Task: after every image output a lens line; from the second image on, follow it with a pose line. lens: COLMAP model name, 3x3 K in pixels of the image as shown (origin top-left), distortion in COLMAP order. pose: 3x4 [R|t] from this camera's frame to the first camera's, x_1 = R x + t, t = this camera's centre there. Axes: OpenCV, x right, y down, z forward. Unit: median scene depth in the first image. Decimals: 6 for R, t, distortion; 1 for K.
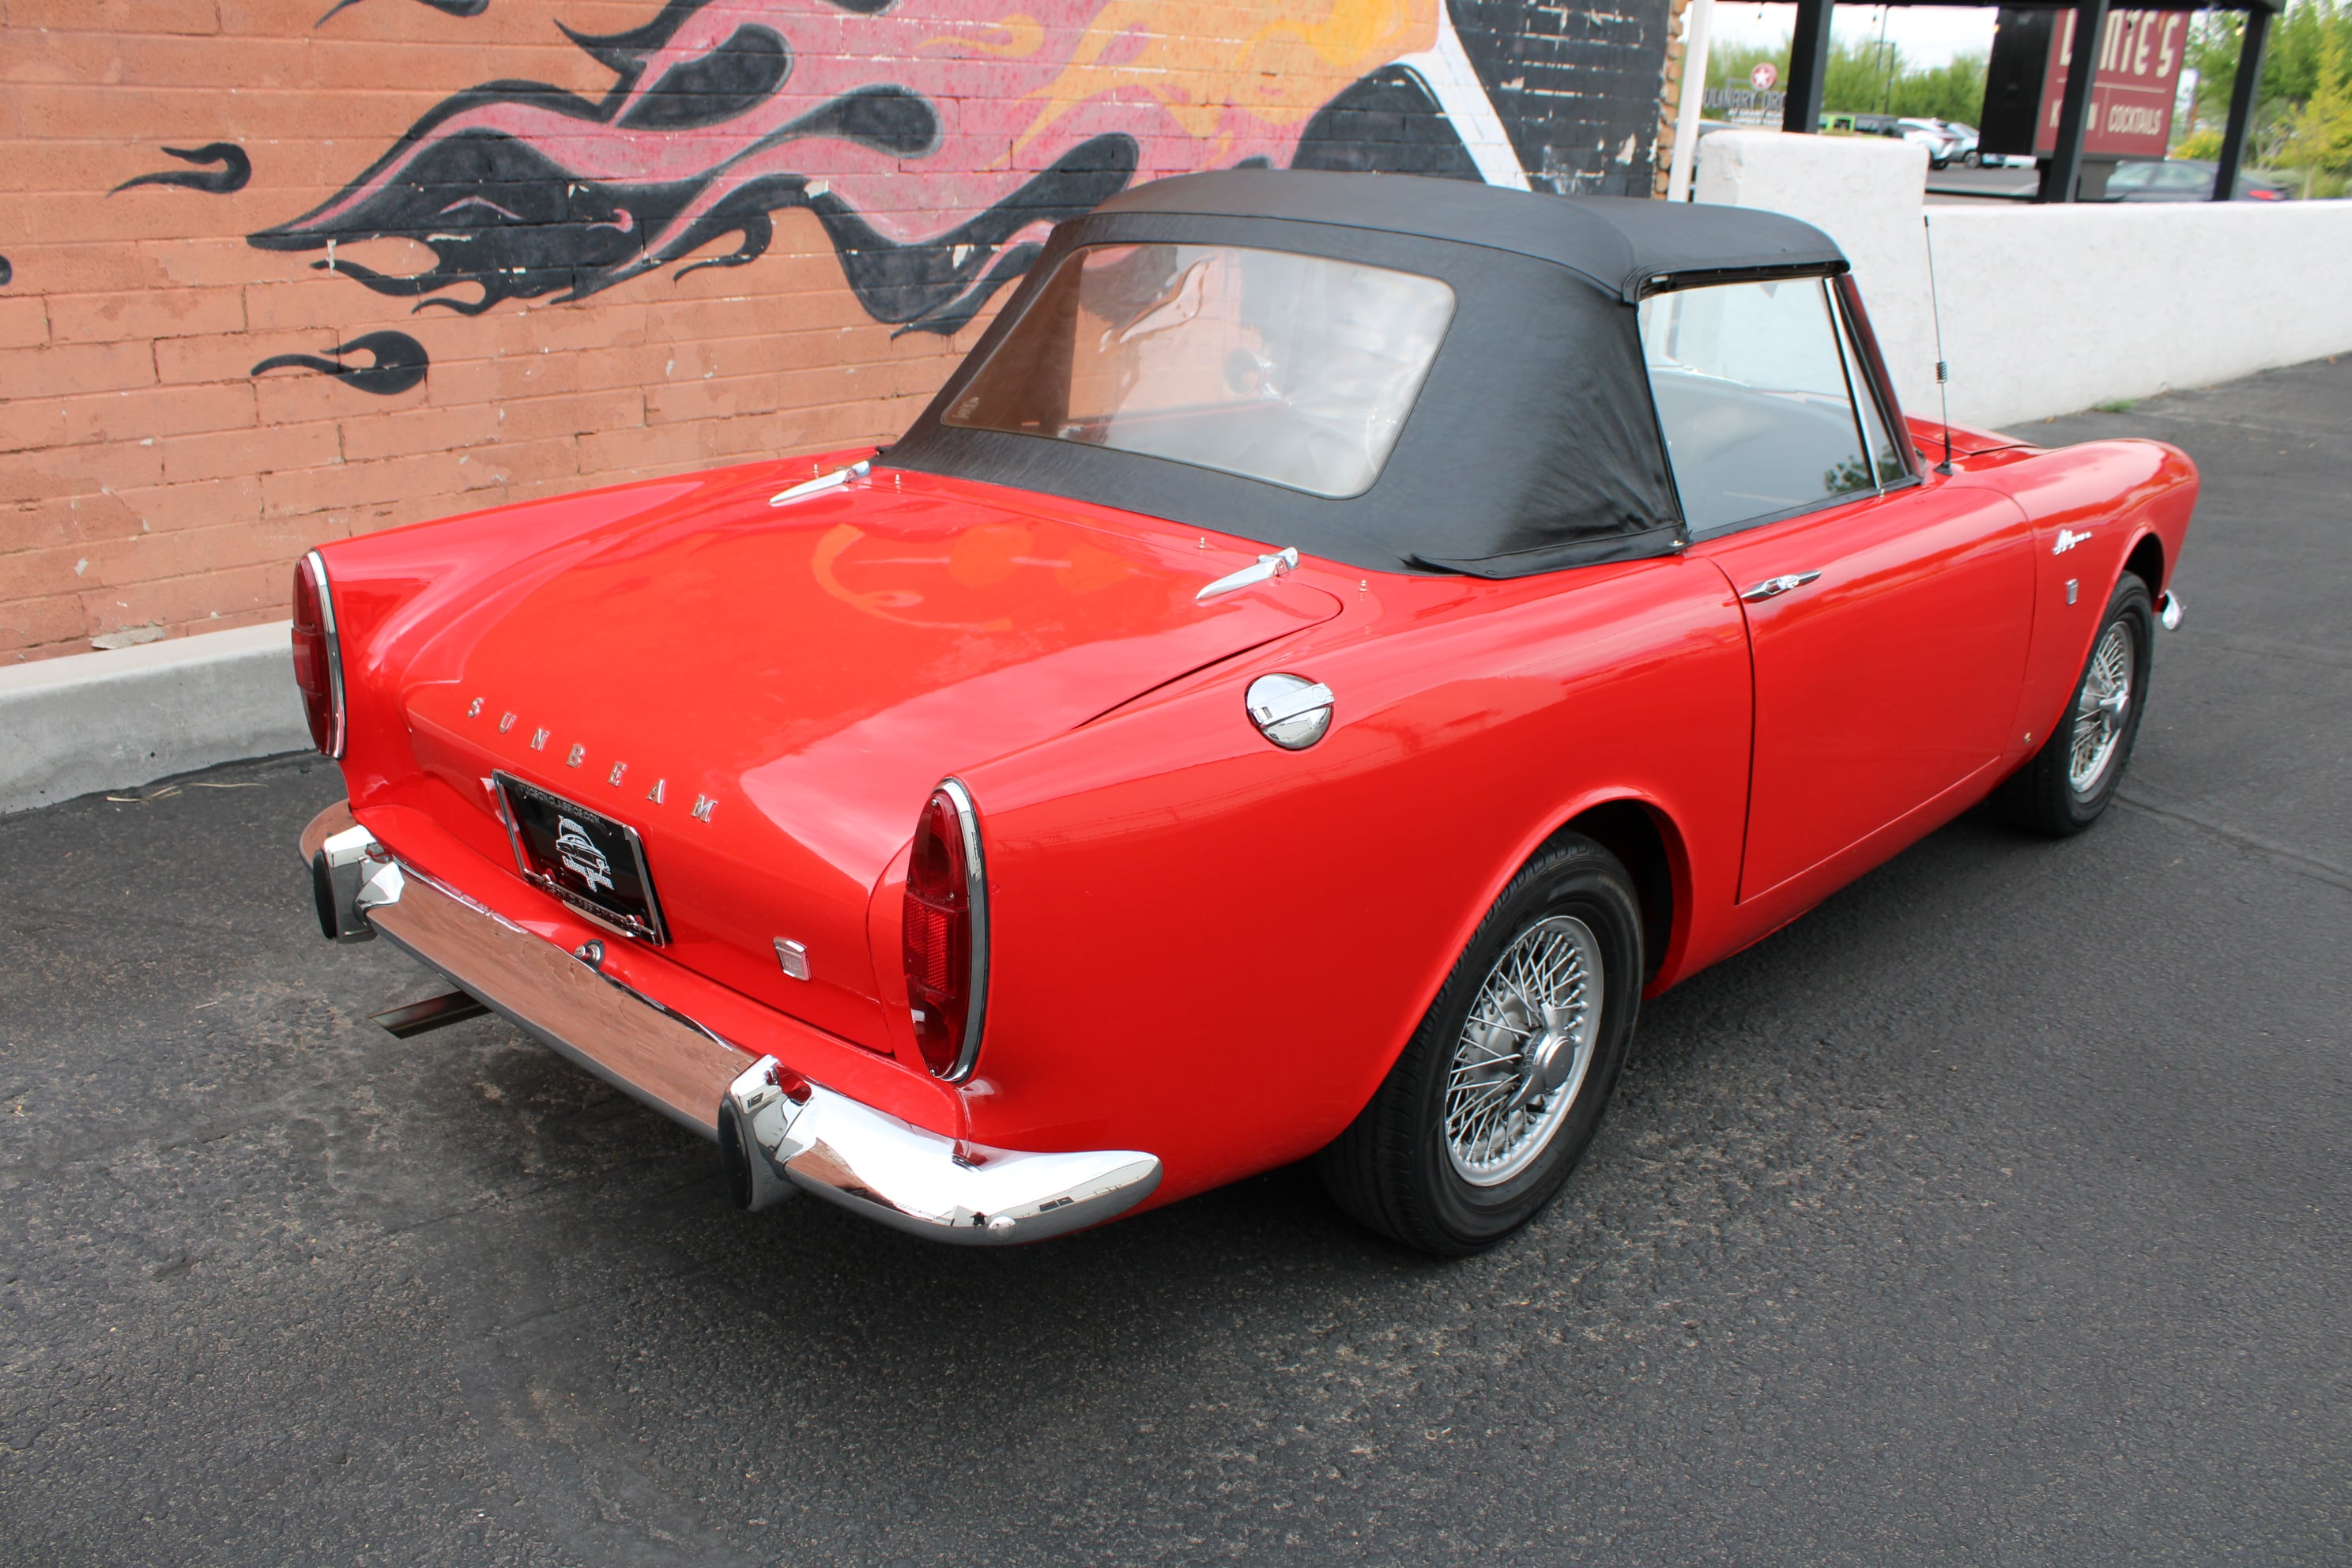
lens RADIAL K [[1970.8, 0, 1150.5], [0, 1970.8, 802.4], [0, 0, 1]] dist [-0.157055, 0.134265]
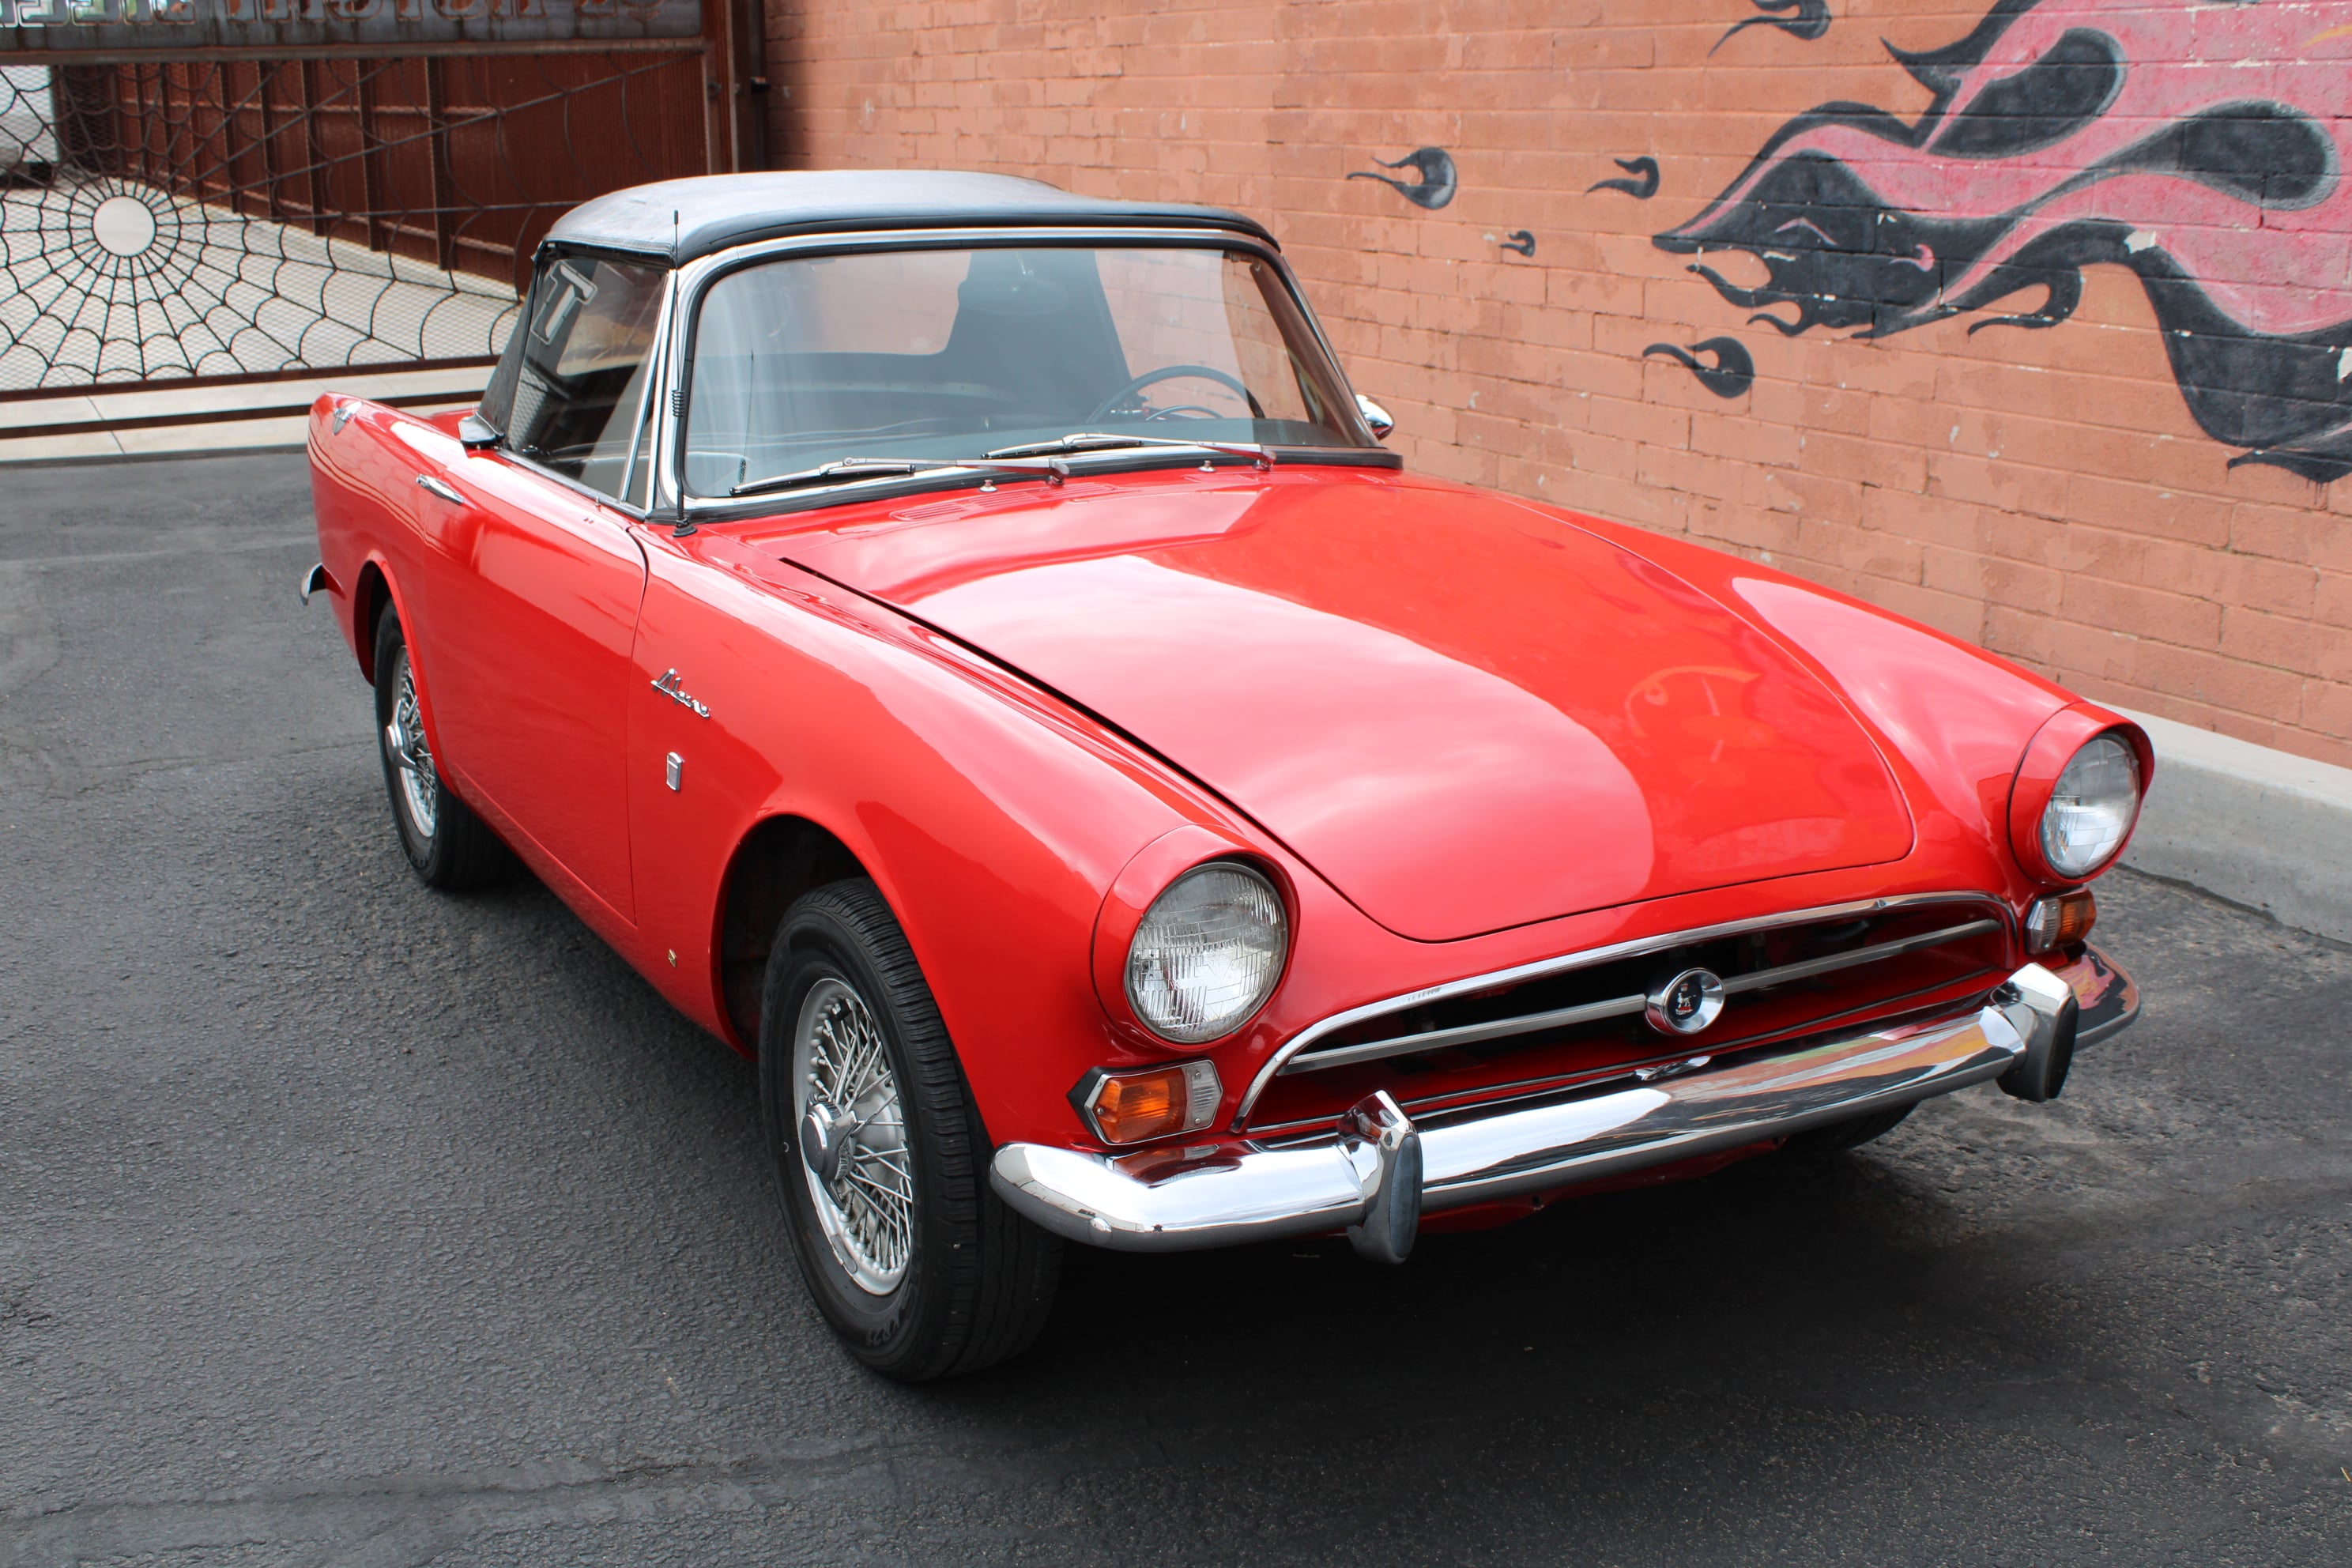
lens RADIAL K [[2528.3, 0, 1157.1], [0, 2528.3, 807.9], [0, 0, 1]] dist [-0.066480, 0.000000]
pose [[-0.300677, 0.227223, -0.926263, 0.993555], [-0.332261, 0.885404, 0.325057, -0.347763], [0.893978, 0.405498, -0.190723, 1.044921]]
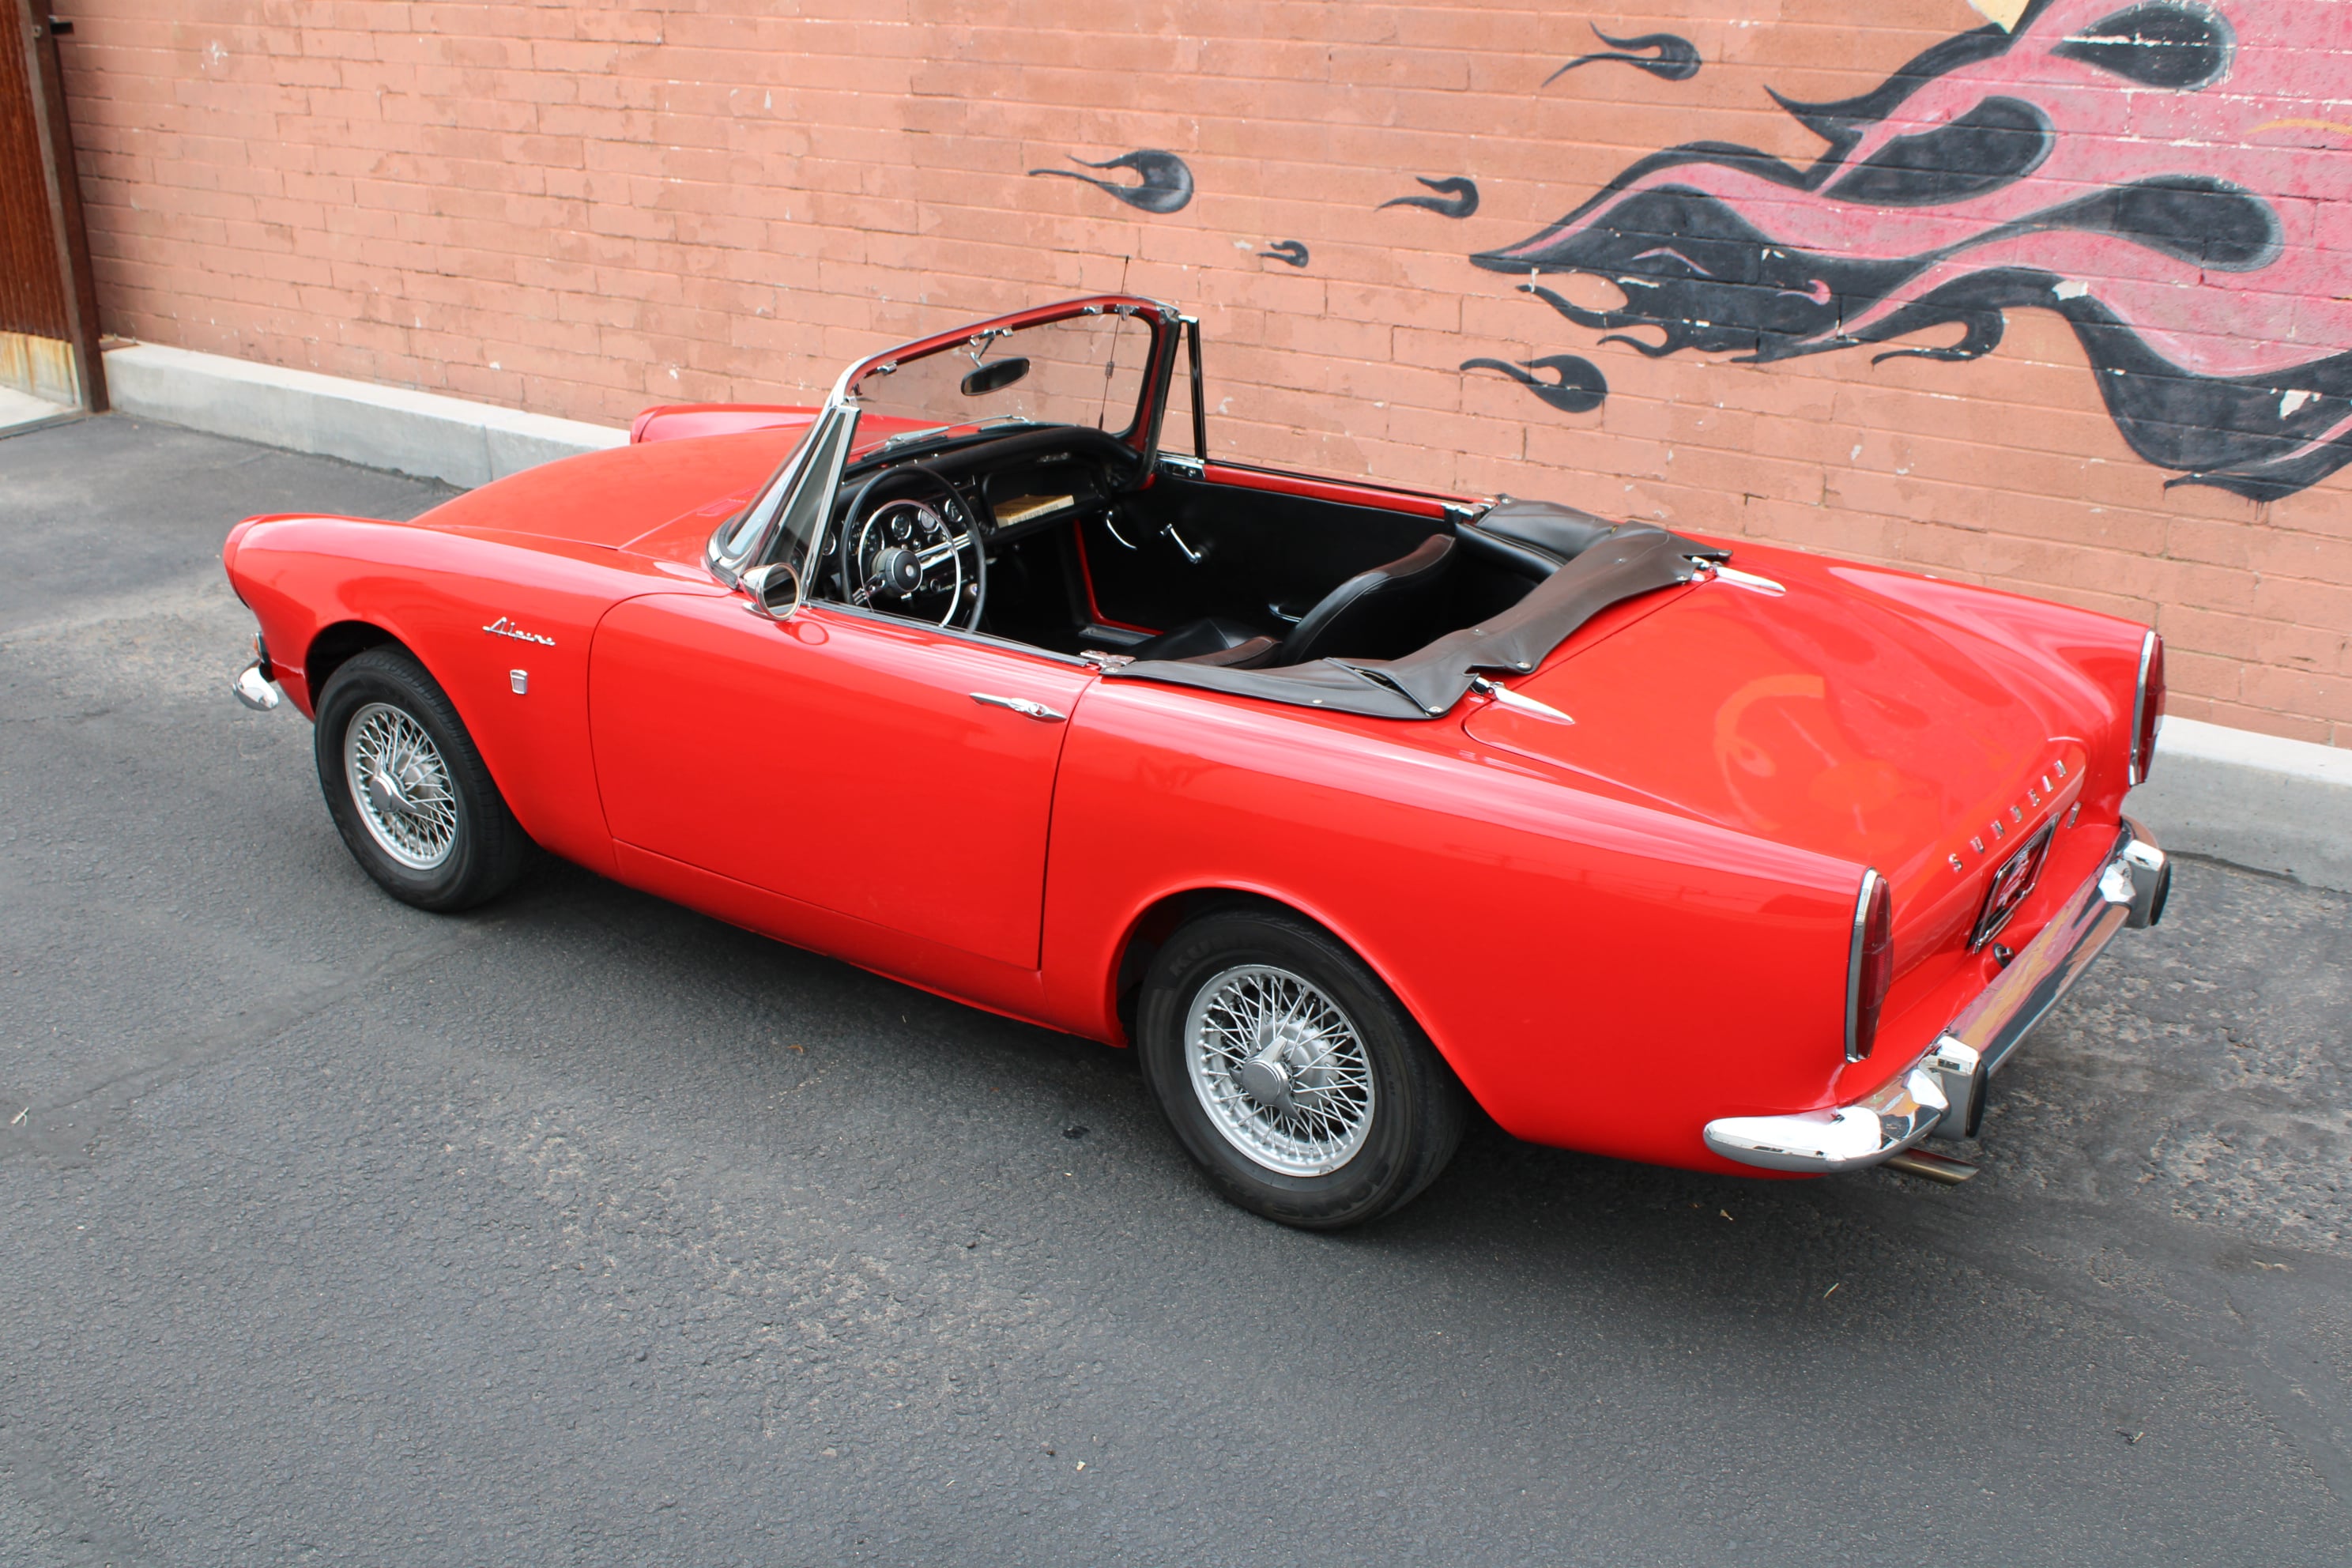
lens RADIAL K [[2528.3, 0, 1189.7], [0, 2528.3, 785.5], [0, 0, 1]] dist [-0.066480, 0.000000]
pose [[0.170882, 0.322973, -0.930853, 0.951112], [-0.326368, 0.909969, 0.255814, -0.307188], [0.929668, 0.260087, 0.260906, 0.463042]]
